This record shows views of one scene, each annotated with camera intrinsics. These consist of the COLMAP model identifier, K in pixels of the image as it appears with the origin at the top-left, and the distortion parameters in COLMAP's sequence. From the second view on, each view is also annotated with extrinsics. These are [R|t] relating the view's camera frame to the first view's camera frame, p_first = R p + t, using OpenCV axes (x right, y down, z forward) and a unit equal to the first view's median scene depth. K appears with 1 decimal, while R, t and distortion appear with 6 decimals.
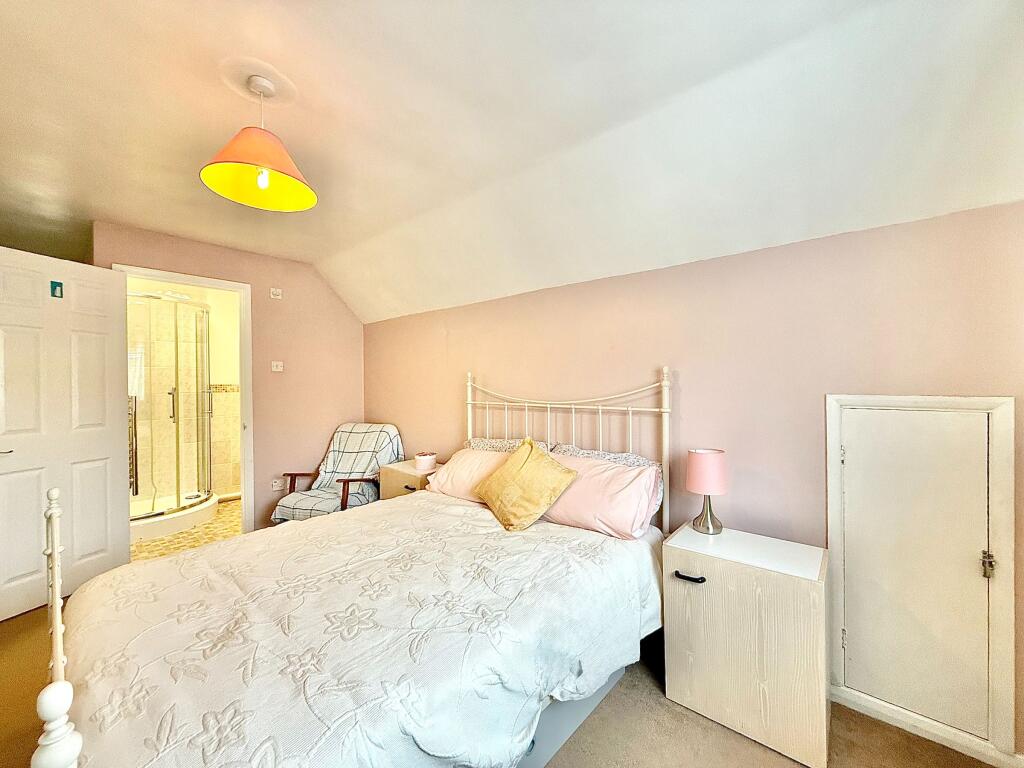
lens RADIAL K [[412.5, 0, 514.1], [0, 412.5, 385.7], [0, 0, 1]] dist [0.000962, 0.000818]
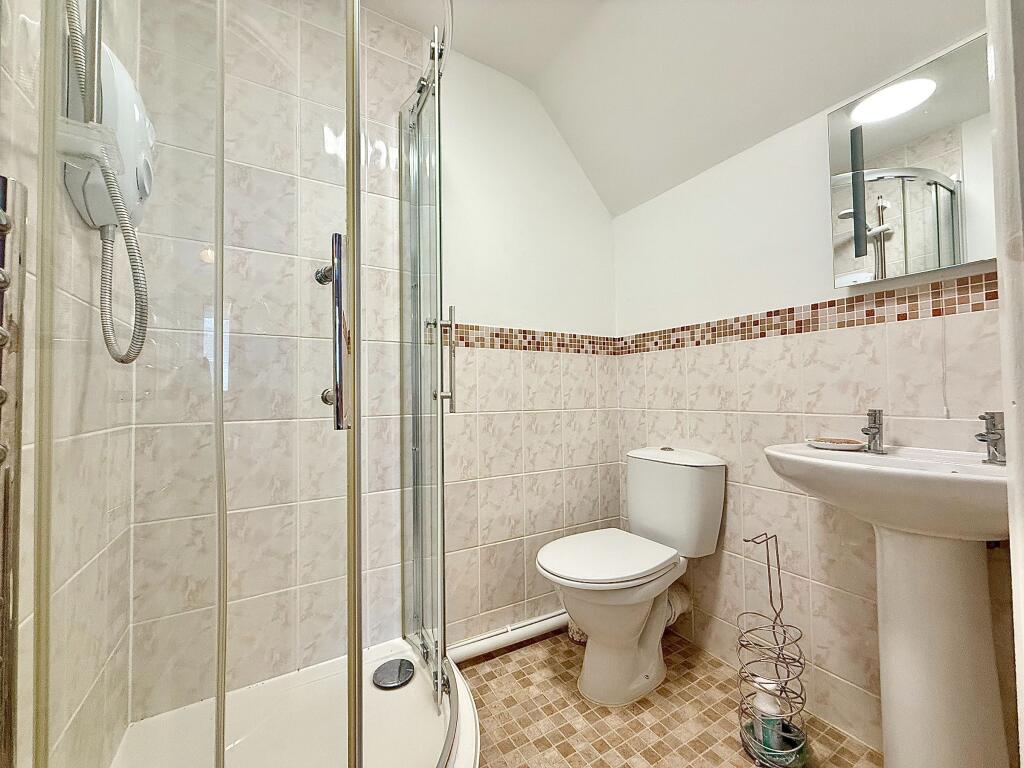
lens RADIAL K [[412.5, 0, 510.8], [0, 412.5, 384.5], [0, 0, 1]] dist [0.000962, 0.000818]
pose [[0.950025, -0.010325, -0.312002, -0.583970], [0.003404, 0.999736, -0.022719, 0.059889], [0.312154, 0.020521, 0.949810, 0.714757]]
